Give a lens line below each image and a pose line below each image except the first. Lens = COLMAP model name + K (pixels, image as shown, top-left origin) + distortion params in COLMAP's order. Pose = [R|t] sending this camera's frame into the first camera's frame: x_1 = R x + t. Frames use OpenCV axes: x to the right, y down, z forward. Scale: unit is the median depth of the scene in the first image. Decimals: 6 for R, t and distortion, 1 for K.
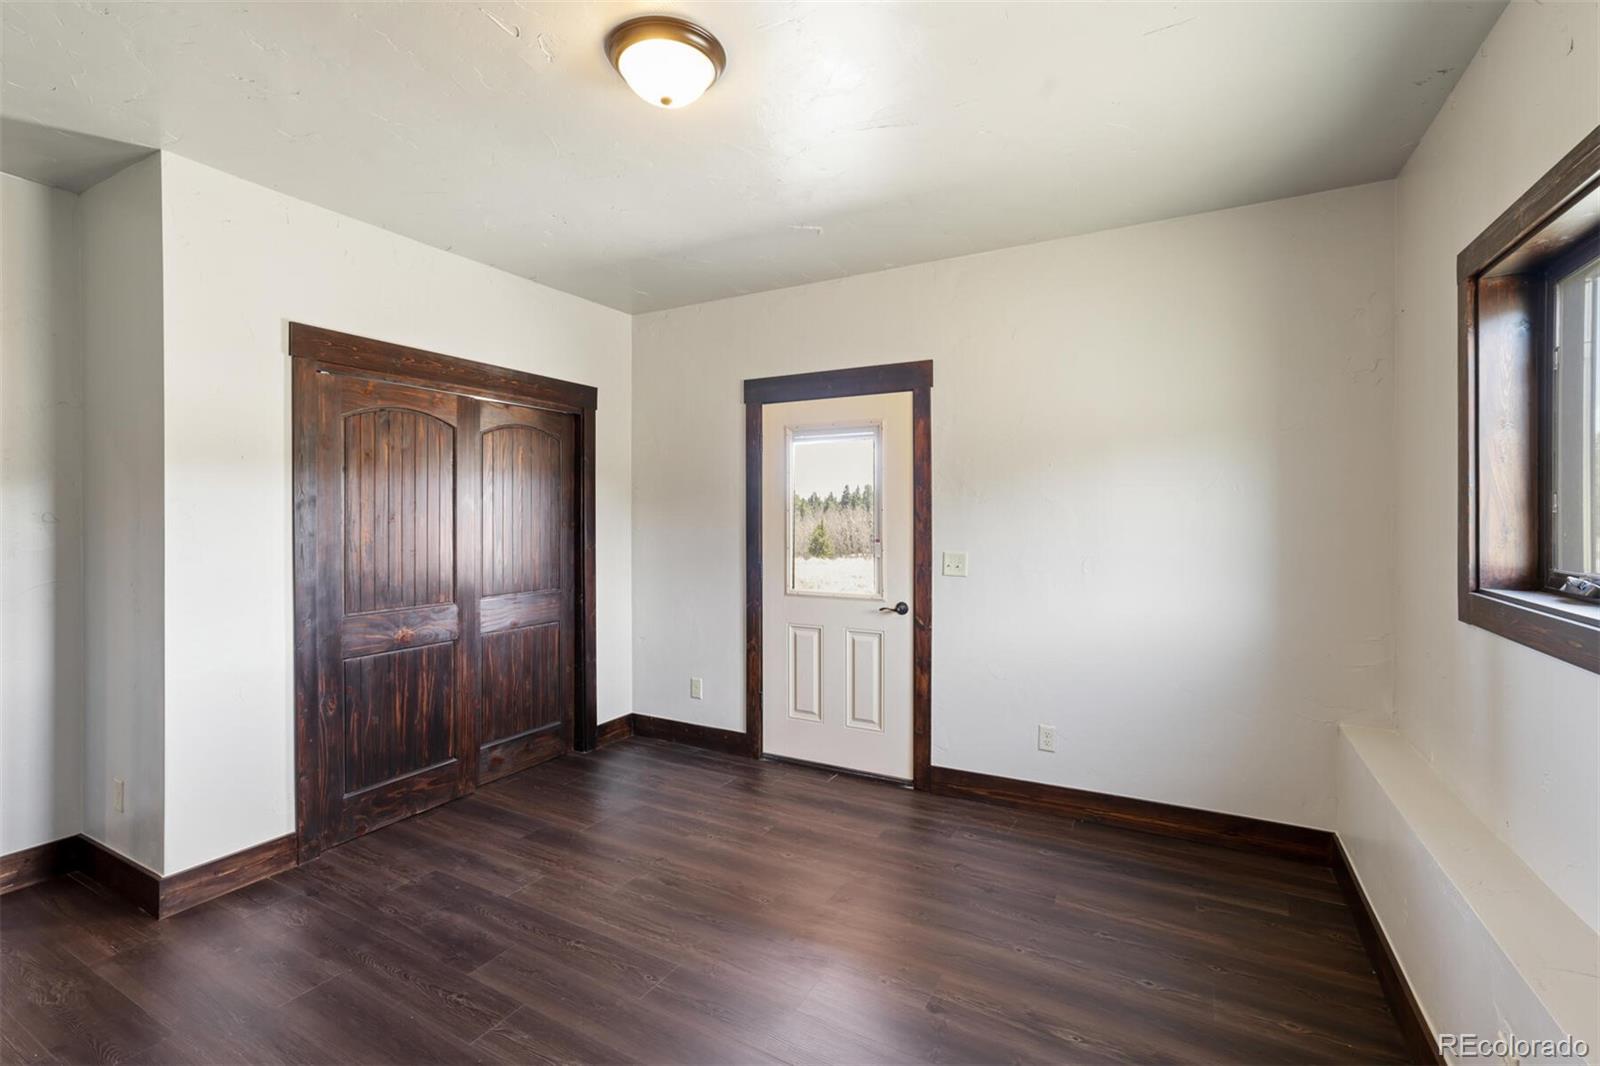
lens RADIAL K [[716.9, 0, 797.0], [0, 716.9, 513.2], [0, 0, 1]] dist [-0.037762, 0.027207]
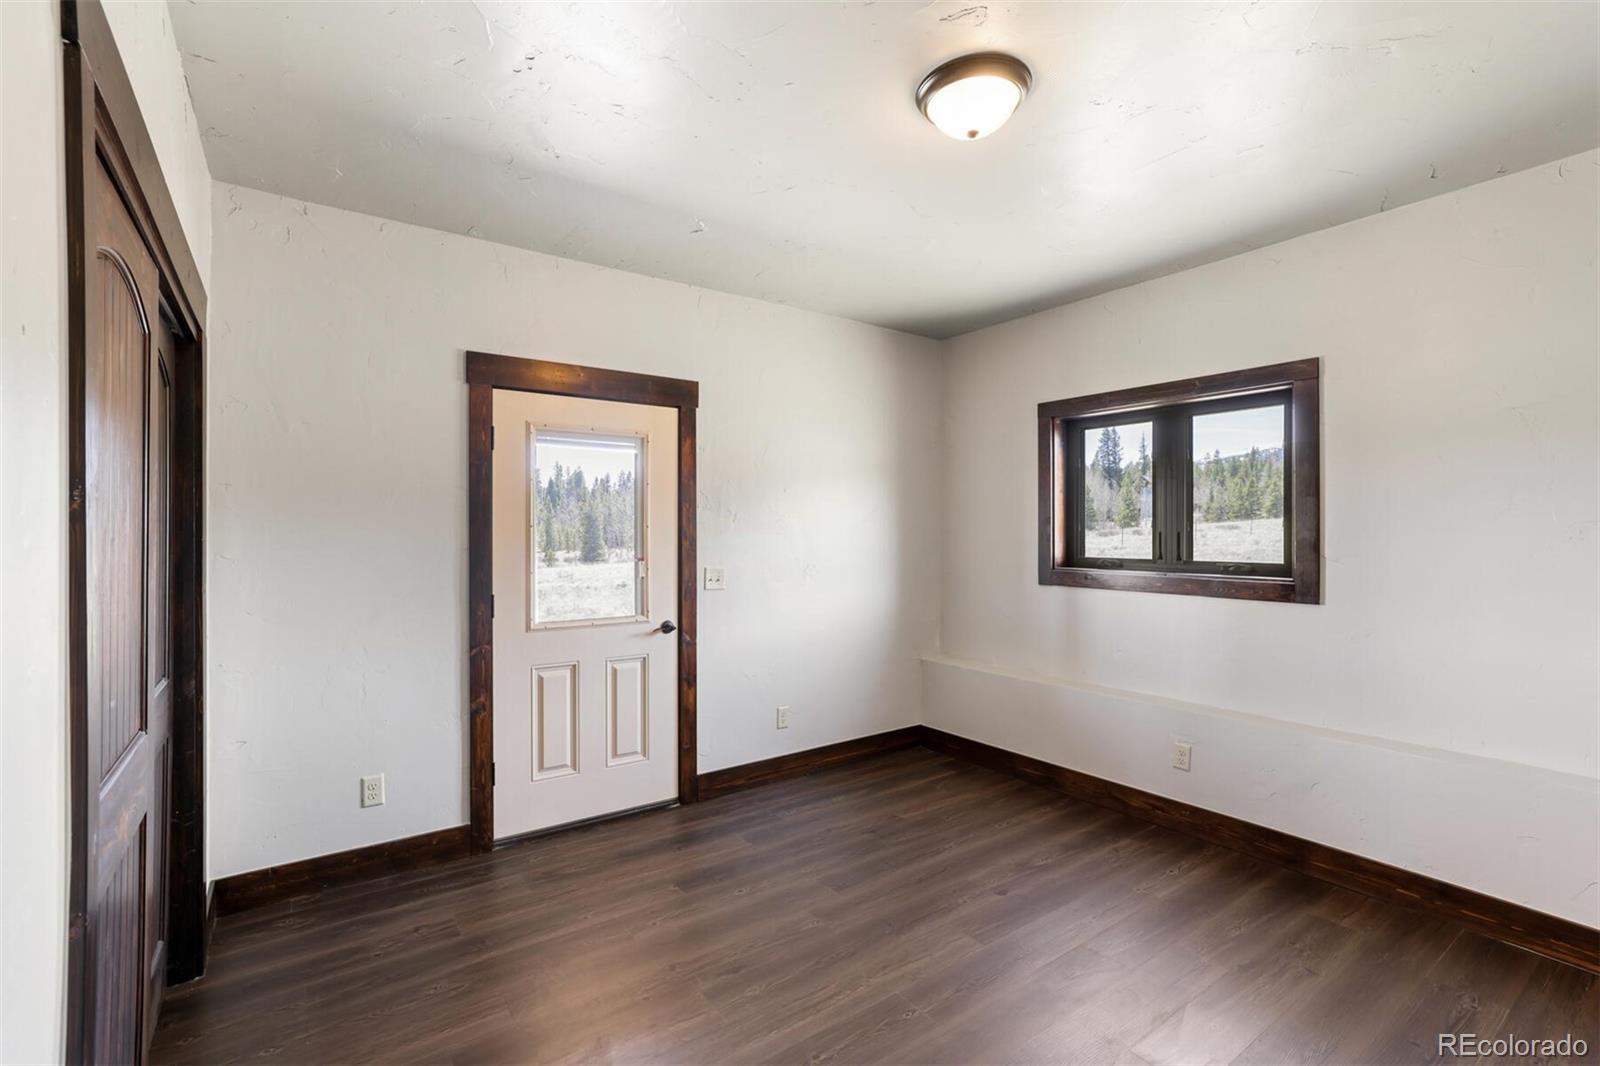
lens RADIAL K [[700.5, 0, 800.0], [0, 700.5, 533.0], [0, 0, 1]] dist [-0.016857, 0.000147]
pose [[0.434789, 0.000457, 0.900532, -0.651479], [-0.001080, 0.999999, 0.000014, 0.003424], [-0.900532, -0.000979, 0.434789, 0.422879]]
